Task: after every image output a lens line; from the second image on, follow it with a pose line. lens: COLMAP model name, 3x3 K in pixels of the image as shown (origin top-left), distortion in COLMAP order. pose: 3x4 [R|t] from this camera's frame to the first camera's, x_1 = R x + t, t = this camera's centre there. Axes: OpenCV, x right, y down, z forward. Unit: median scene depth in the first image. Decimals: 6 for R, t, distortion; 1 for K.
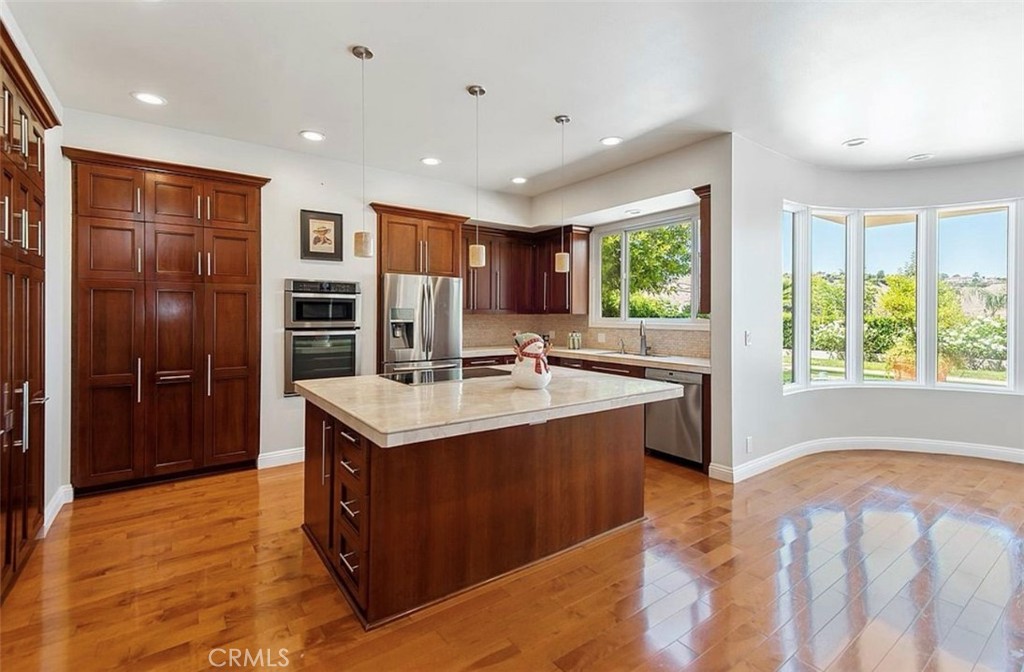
lens RADIAL K [[457.3, 0, 512.0], [0, 457.3, 336.0], [0, 0, 1]] dist [0.021998, -0.000314]
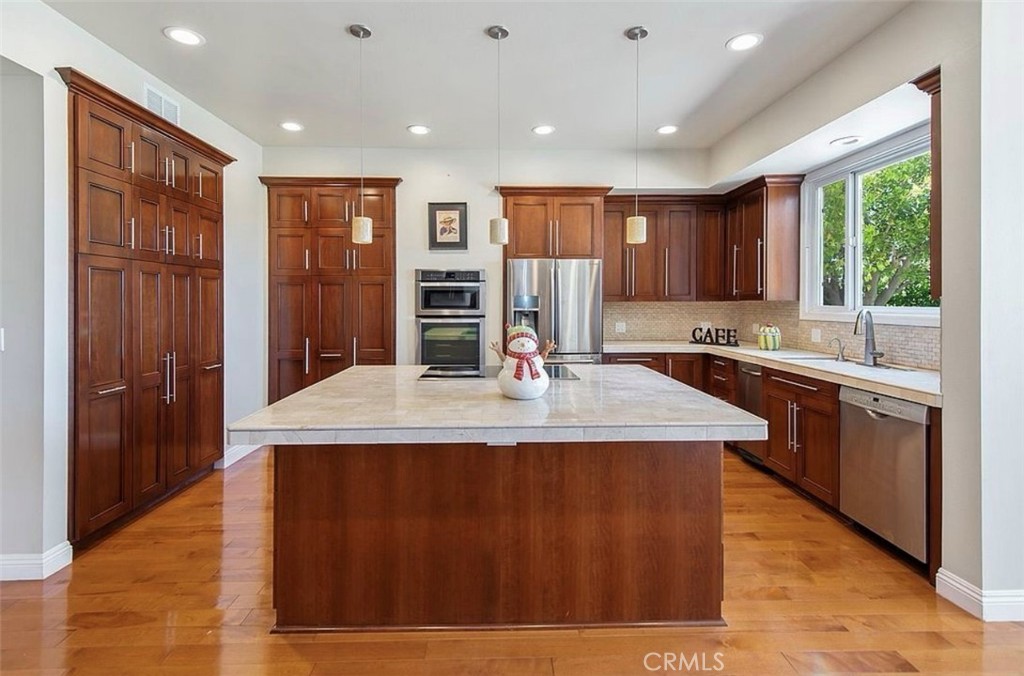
lens RADIAL K [[470.8, 0, 512.5], [0, 470.8, 323.9], [0, 0, 1]] dist [0.039652, -0.020152]
pose [[0.825231, 0.022151, -0.564361, 0.301120], [-0.023114, 0.999718, 0.005440, -0.008666], [0.564322, 0.008555, 0.825511, 0.212645]]
